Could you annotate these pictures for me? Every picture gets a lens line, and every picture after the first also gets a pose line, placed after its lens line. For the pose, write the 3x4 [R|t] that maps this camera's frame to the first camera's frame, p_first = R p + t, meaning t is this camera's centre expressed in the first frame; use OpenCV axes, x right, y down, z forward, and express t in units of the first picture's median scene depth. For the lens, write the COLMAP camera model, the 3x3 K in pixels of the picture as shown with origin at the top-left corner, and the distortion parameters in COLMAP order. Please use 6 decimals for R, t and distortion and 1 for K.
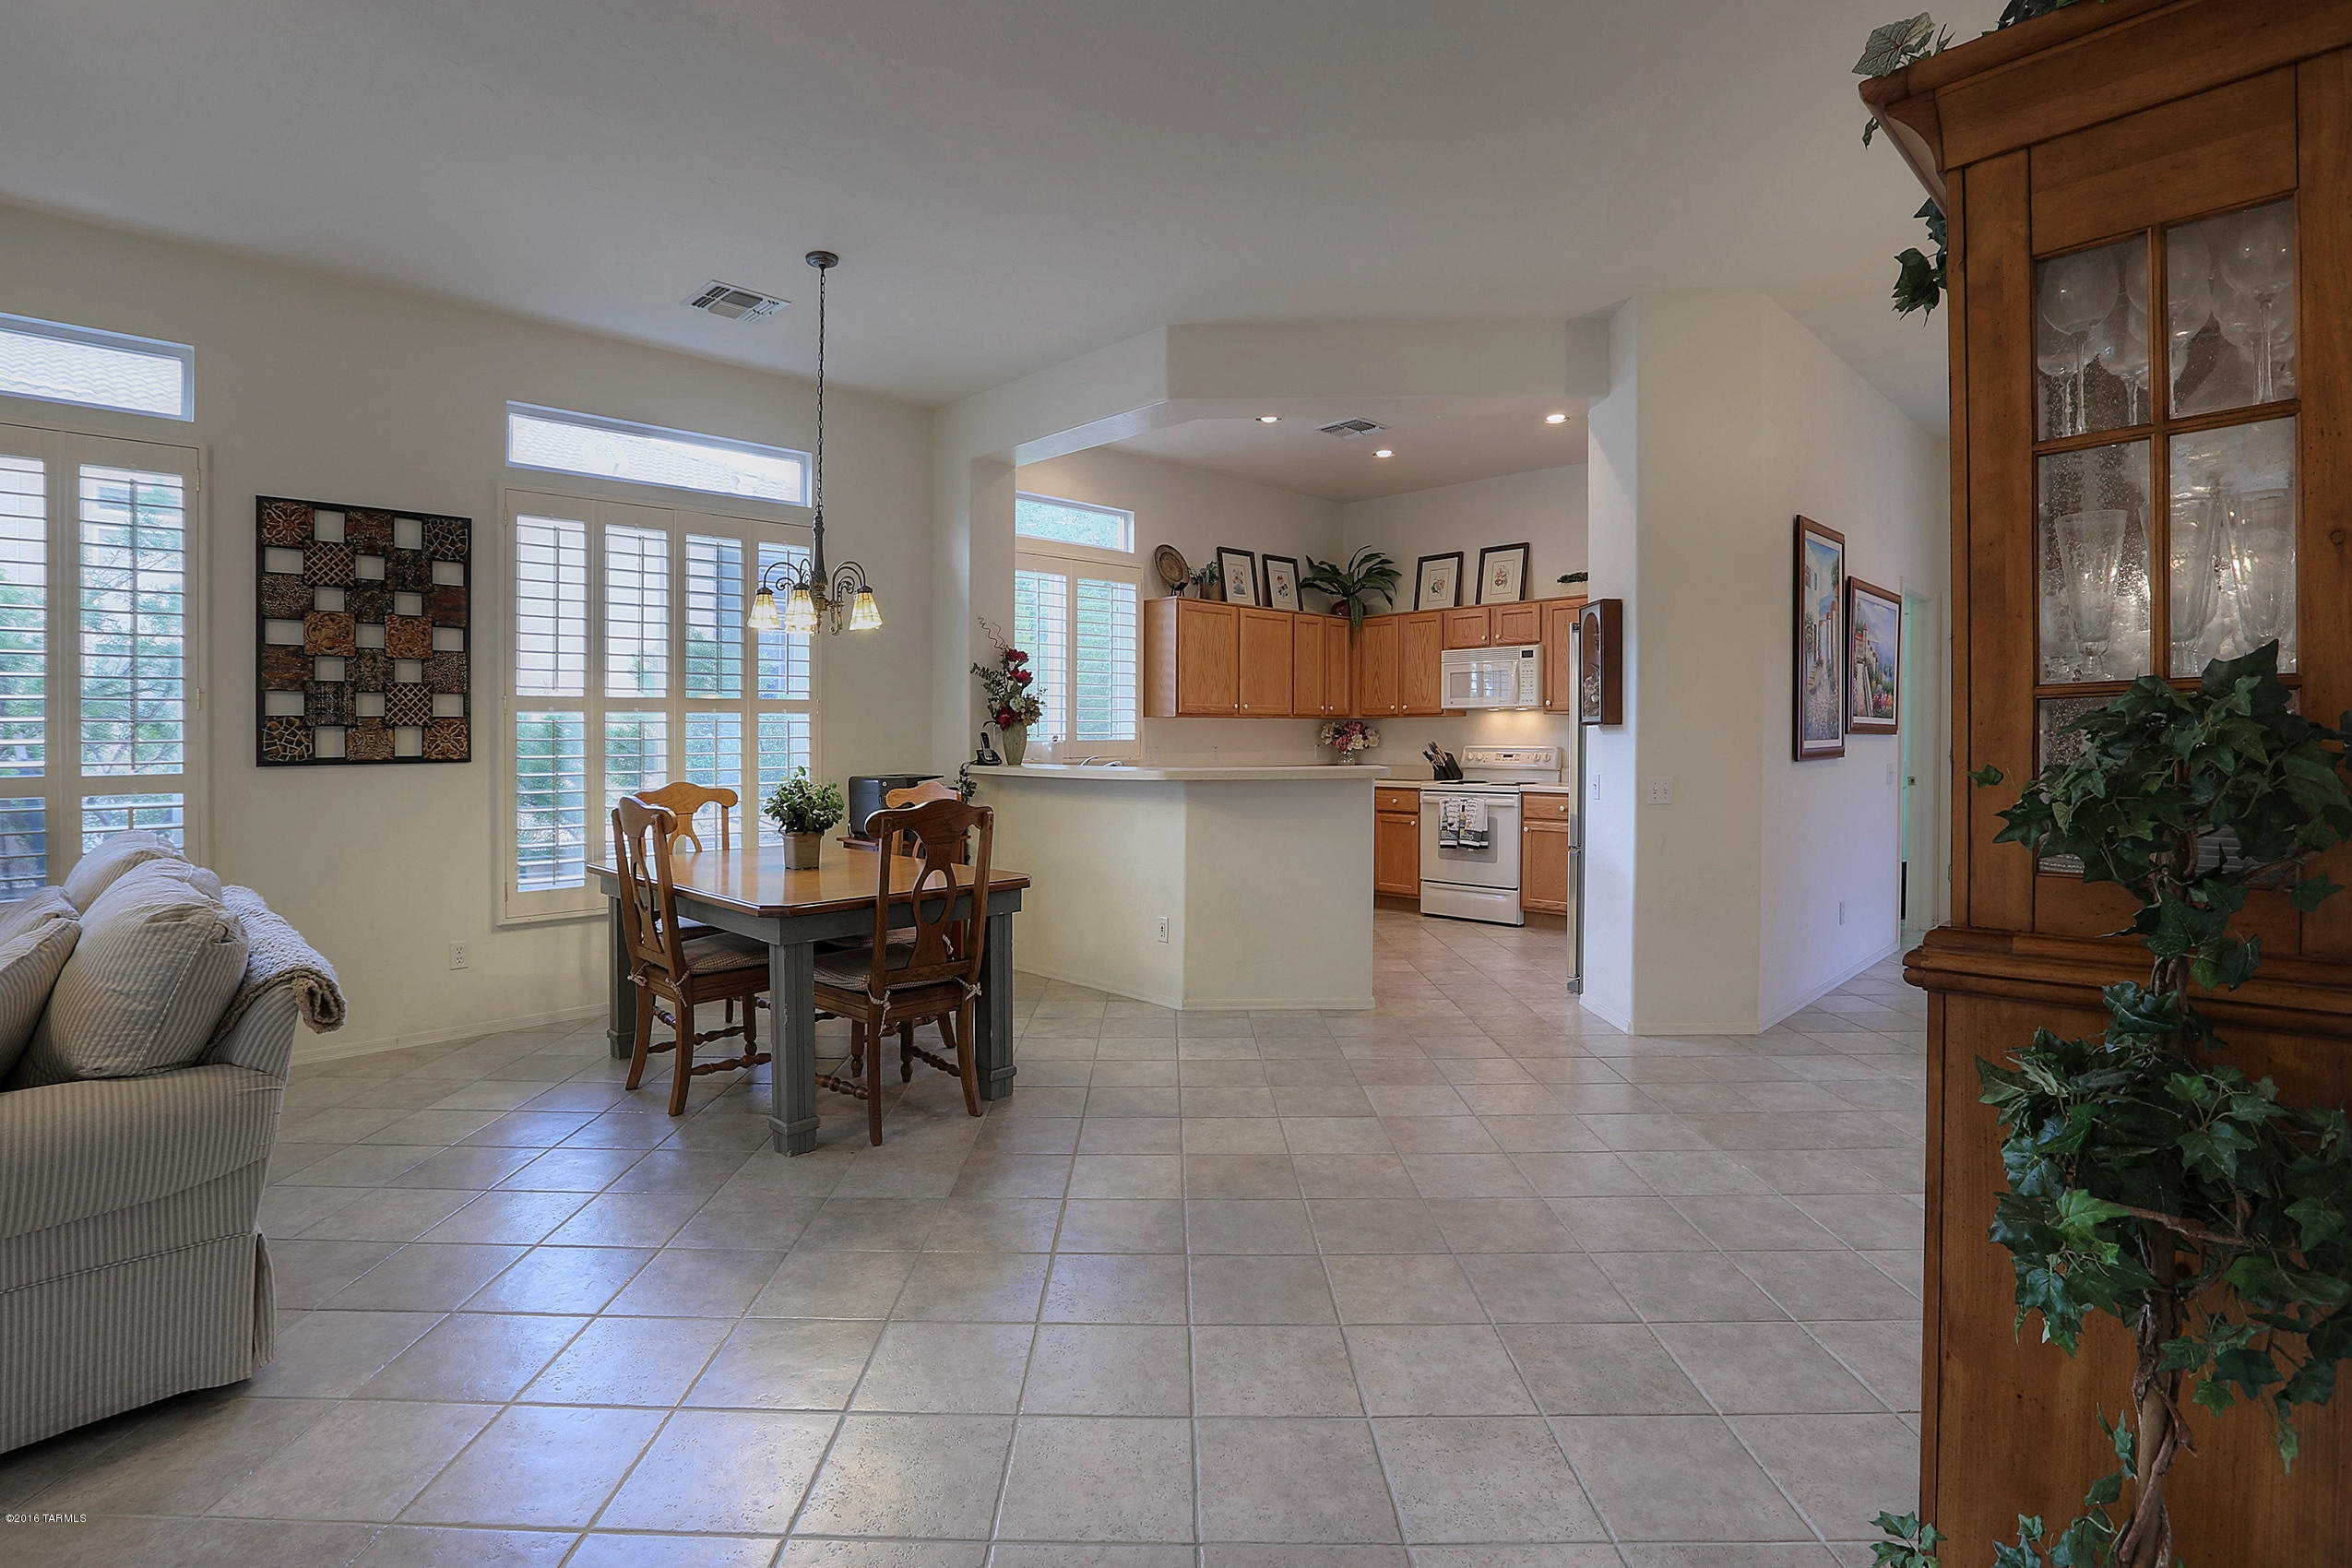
lens RADIAL K [[1147.8, 0, 1082.5], [0, 1147.8, 758.0], [0, 0, 1]] dist [-0.011032, 0.000060]
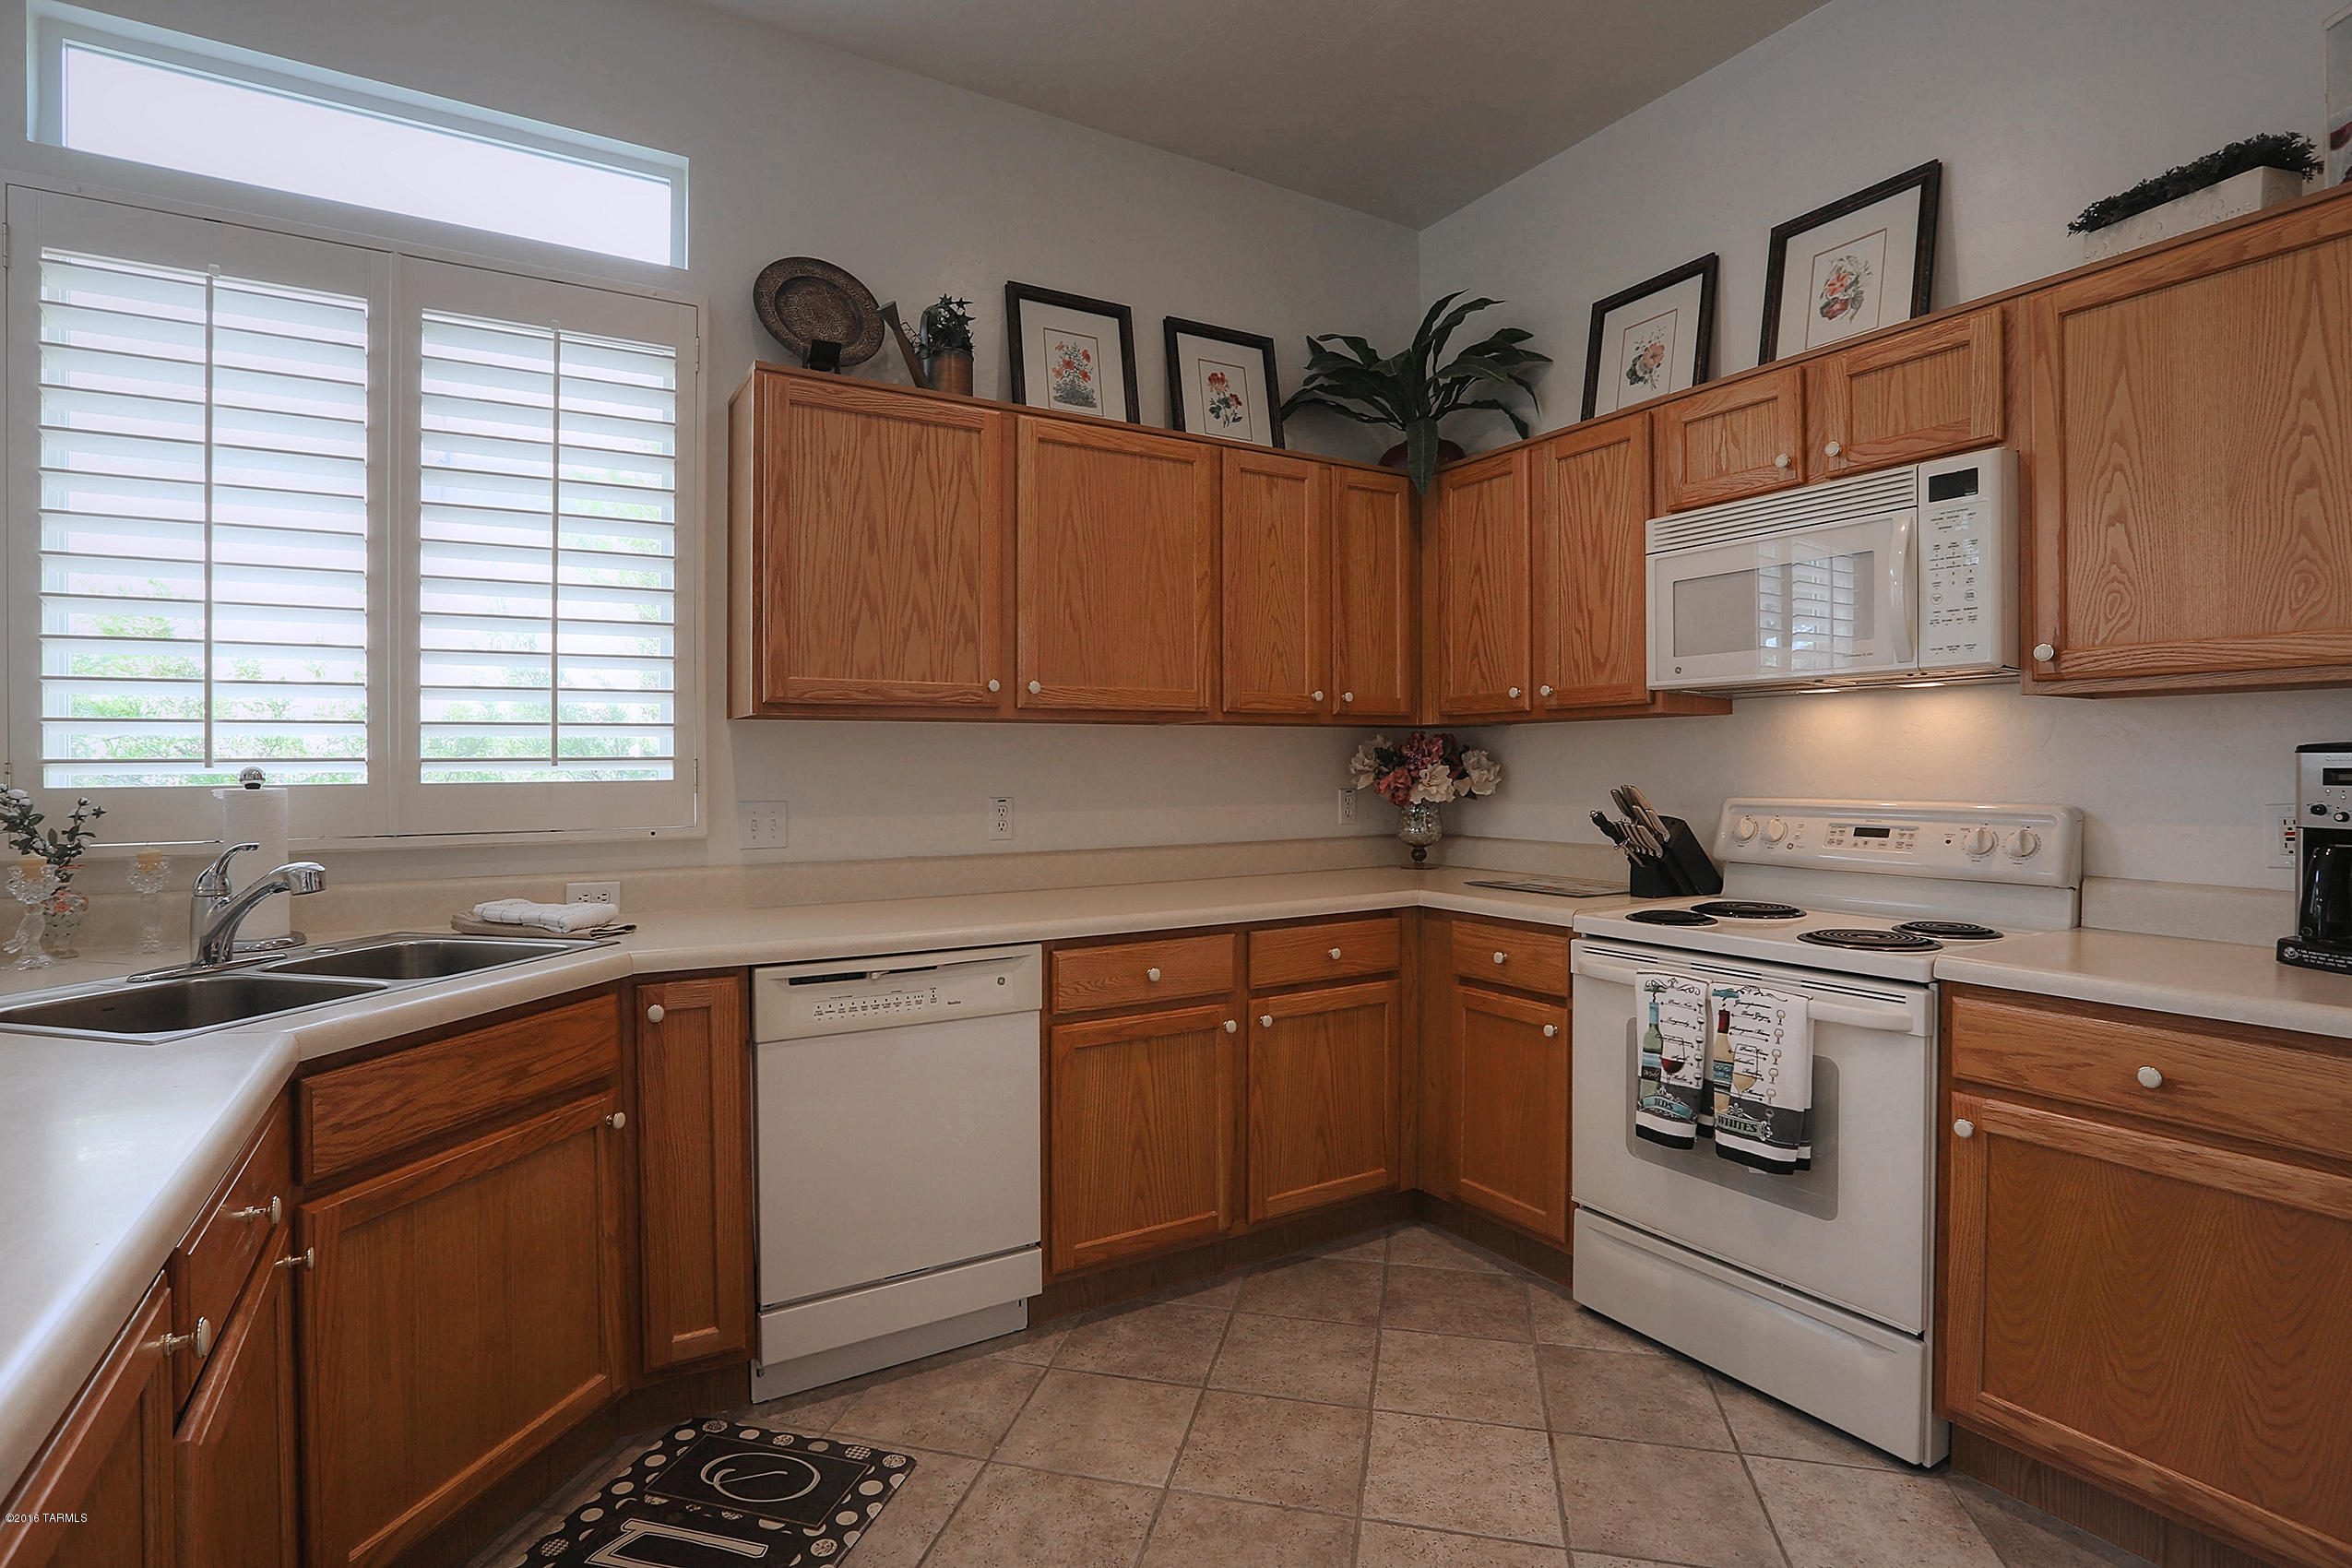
lens RADIAL K [[1124.8, 0, 1043.8], [0, 1124.8, 775.5], [0, 0, 1]] dist [-0.030774, 0.006019]
pose [[0.966836, 0.001299, -0.255393, 0.244912], [-0.004101, 0.999937, -0.010441, -0.014576], [0.255363, 0.011142, 0.966781, 0.693110]]
